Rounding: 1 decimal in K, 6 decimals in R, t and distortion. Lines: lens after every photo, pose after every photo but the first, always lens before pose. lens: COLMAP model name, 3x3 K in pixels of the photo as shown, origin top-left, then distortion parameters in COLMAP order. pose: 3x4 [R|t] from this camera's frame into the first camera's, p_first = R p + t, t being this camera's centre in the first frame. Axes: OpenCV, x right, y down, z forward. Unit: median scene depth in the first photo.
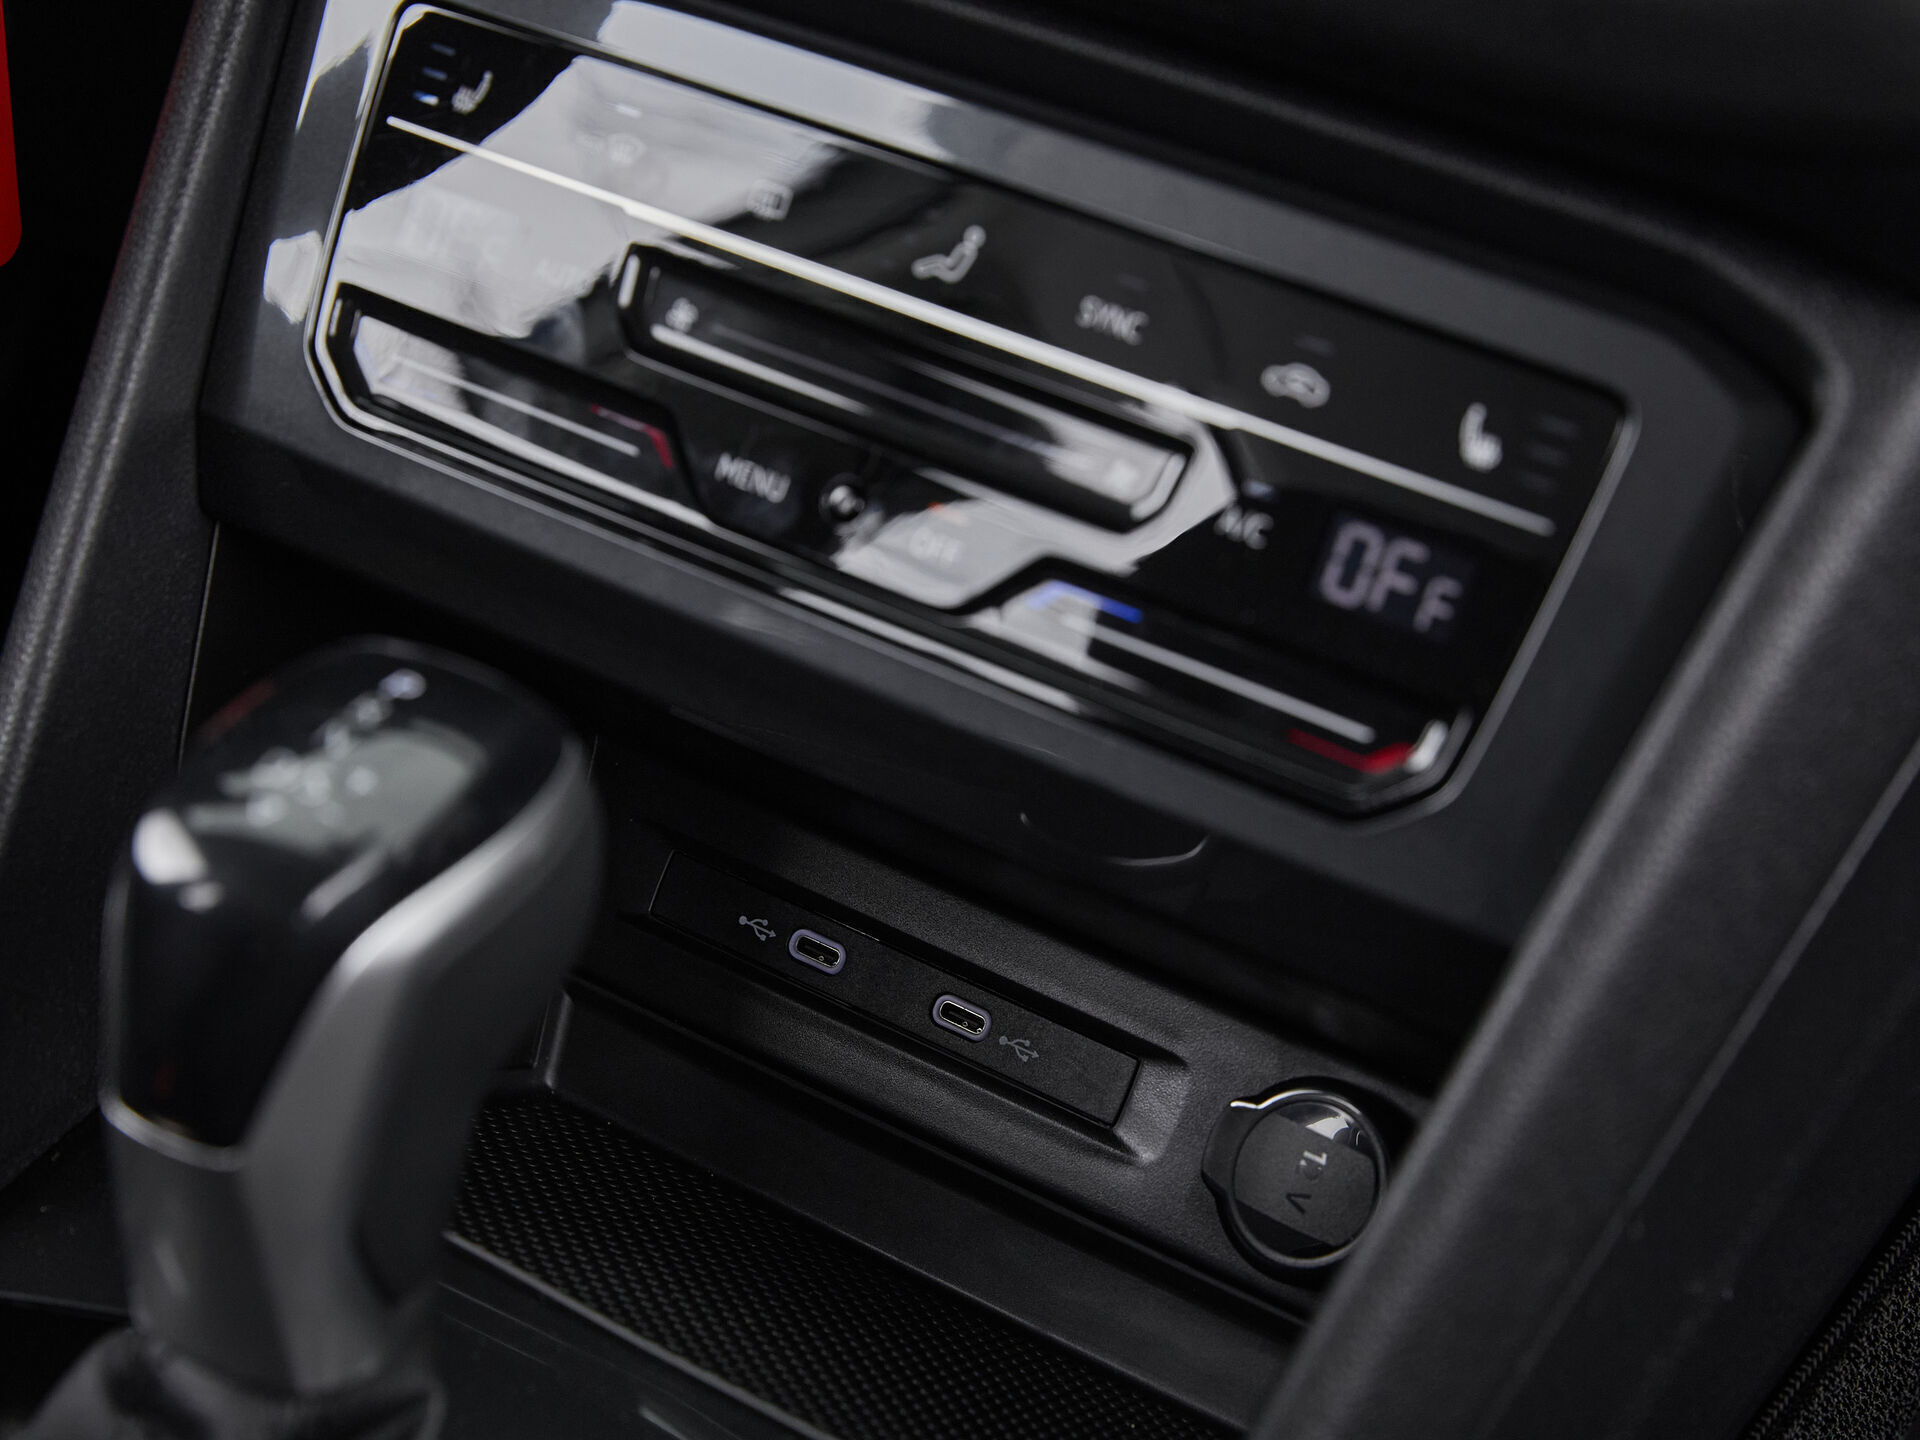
lens RADIAL K [[3978.9, 0, 959.4], [0, 3978.9, 723.7], [0, 0, 1]] dist [-0.096967, 0.000000]
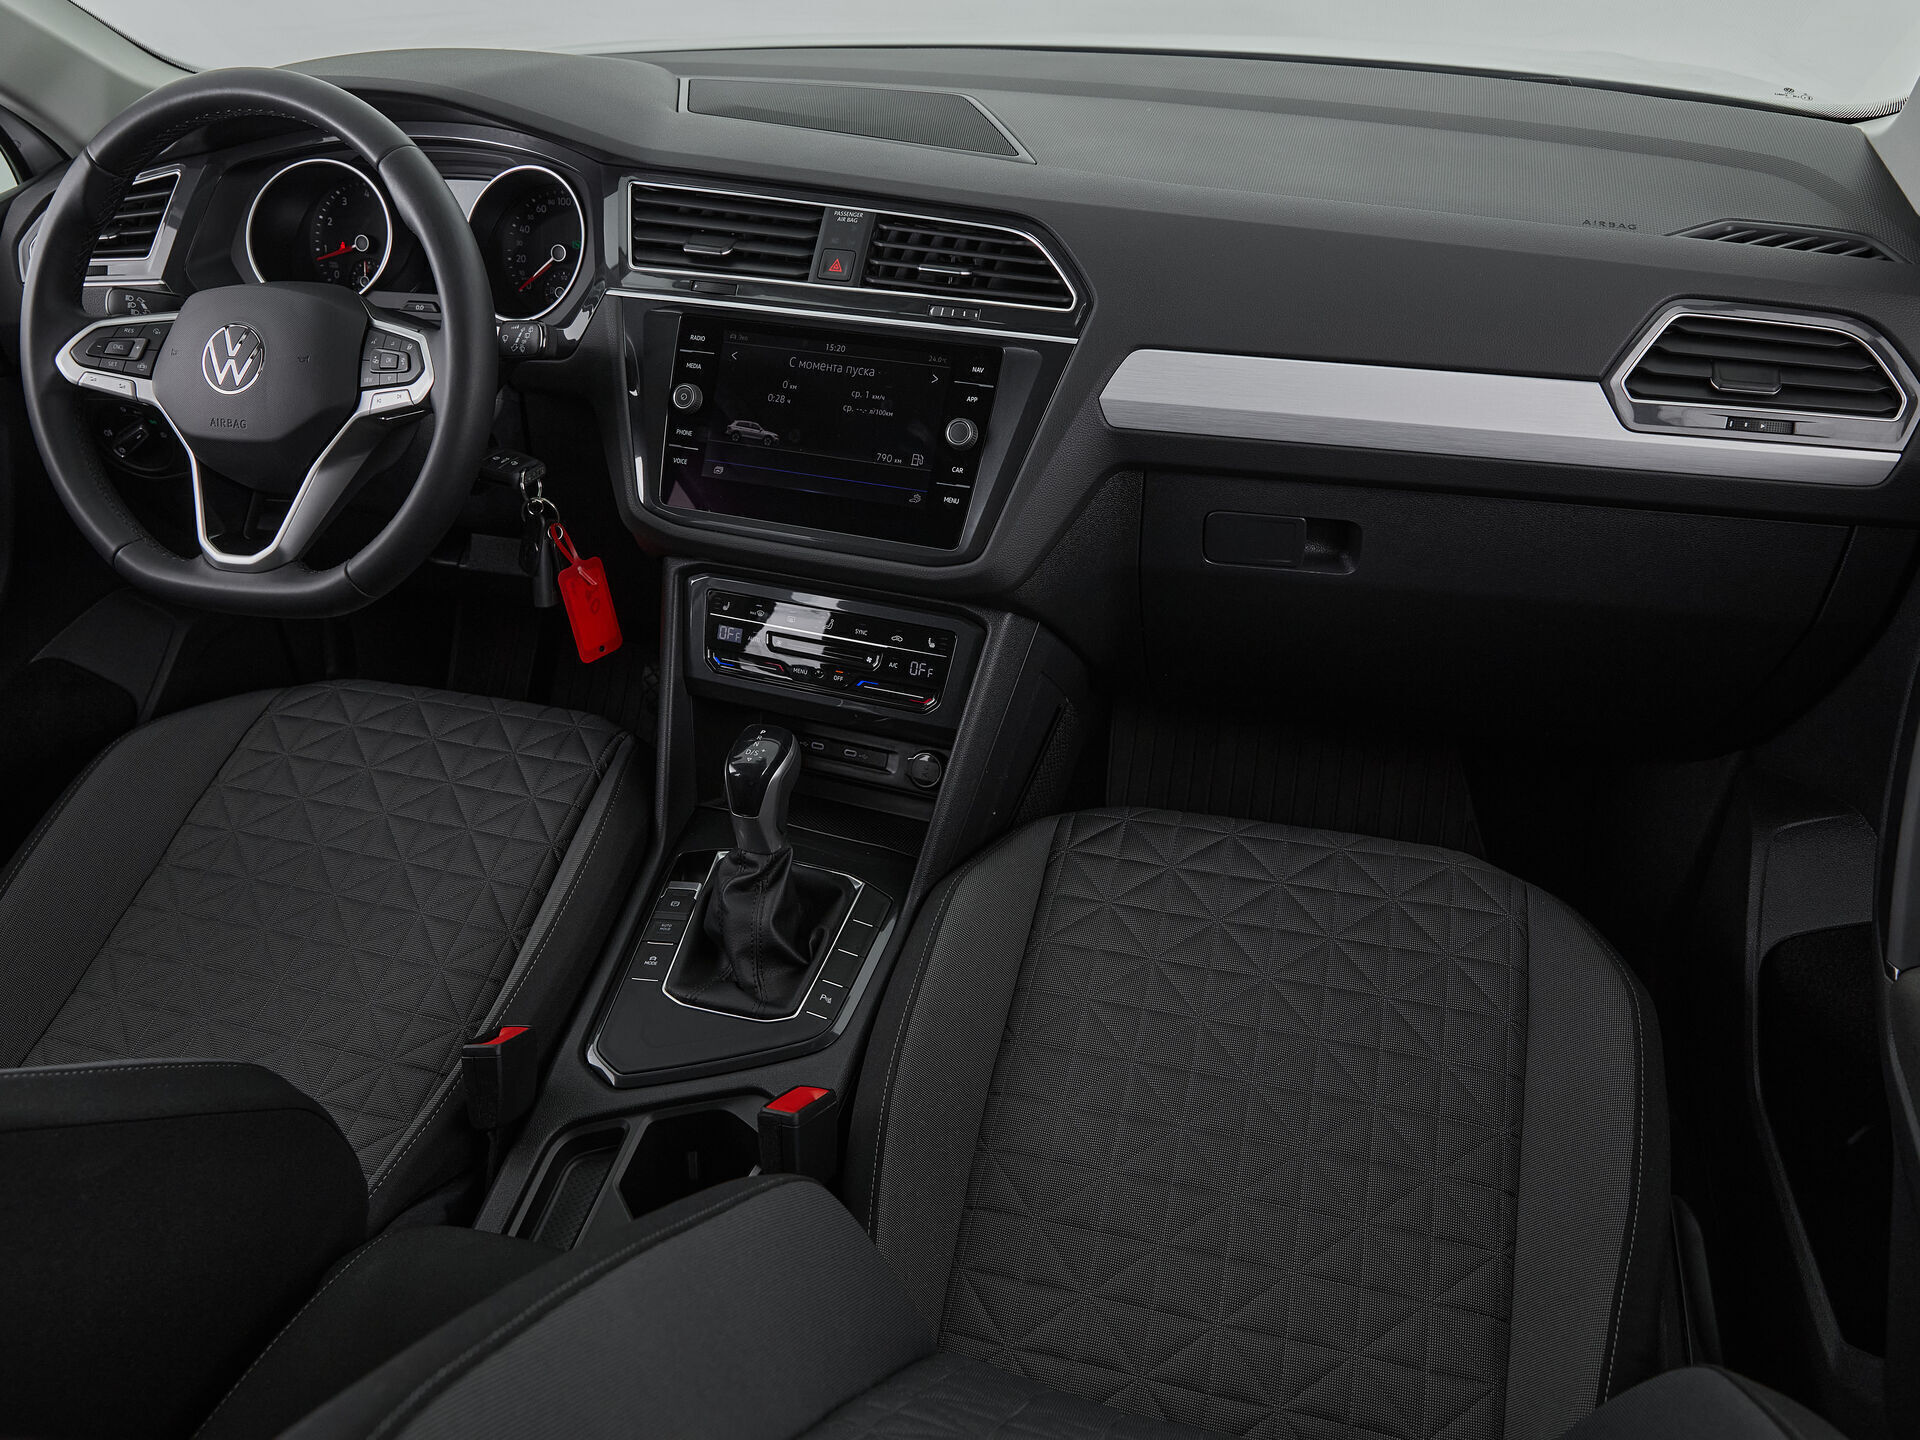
lens RADIAL K [[1409.8, 0, 950.5], [0, 1409.8, 708.6], [0, 0, 1]] dist [-0.020117, 0.019190]
pose [[0.966818, -0.223049, 0.124549, -0.100359], [0.209758, 0.971391, 0.111361, -0.175507], [-0.145825, -0.081541, 0.985944, -0.876318]]
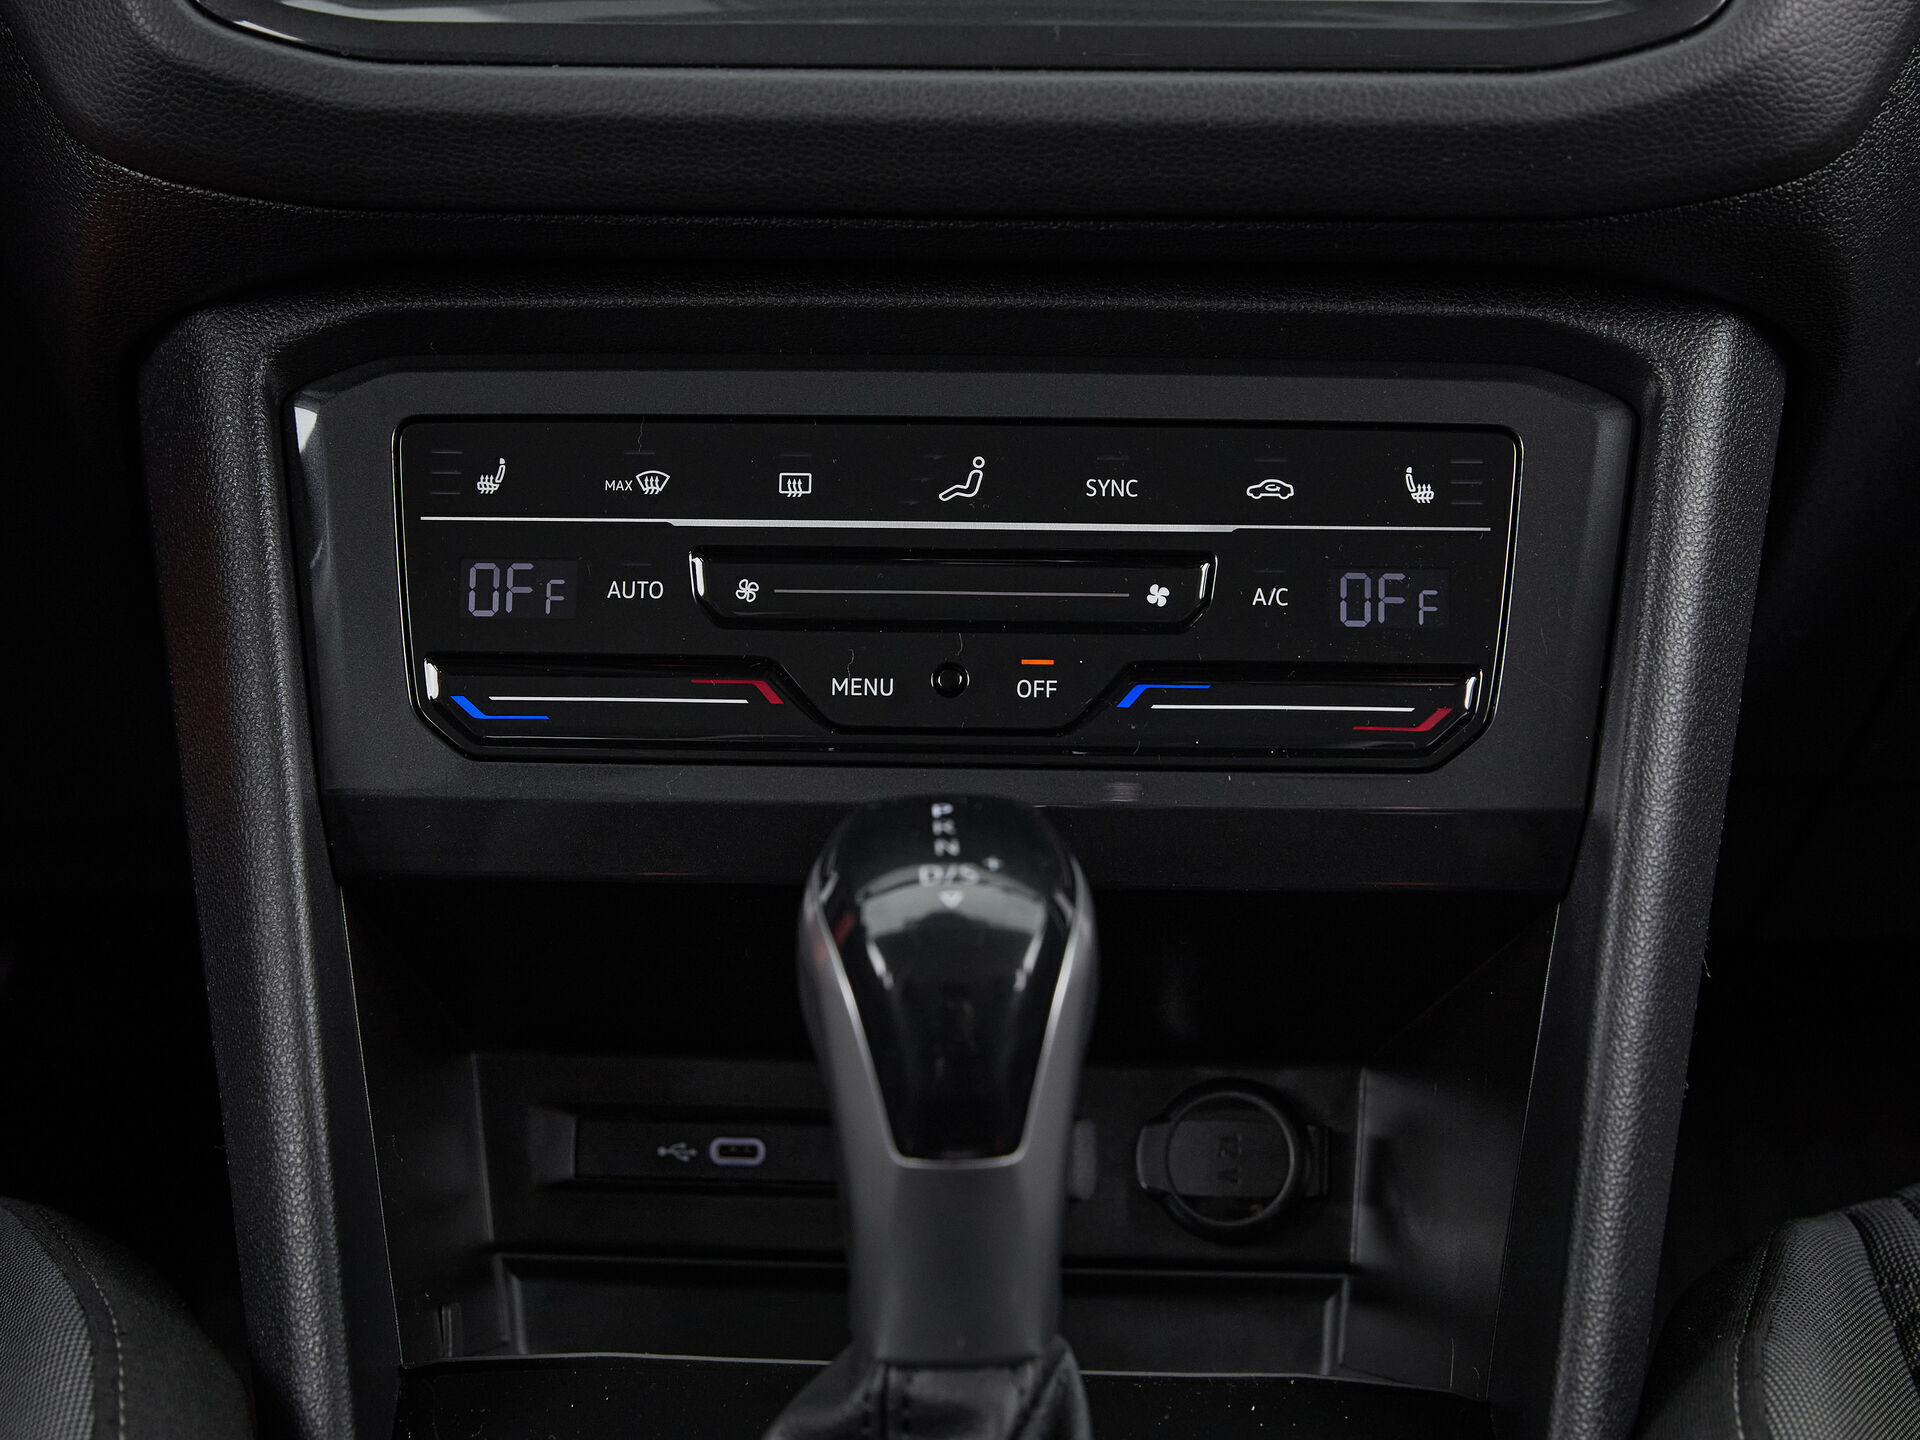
lens RADIAL K [[3978.9, 0, 949.8], [0, 3978.9, 733.6], [0, 0, 1]] dist [-0.096967, 0.000000]
pose [[0.846102, -0.257148, 0.466890, -0.610210], [0.322691, 0.944290, -0.064699, 0.043310], [-0.424242, 0.205403, 0.881946, -0.140256]]
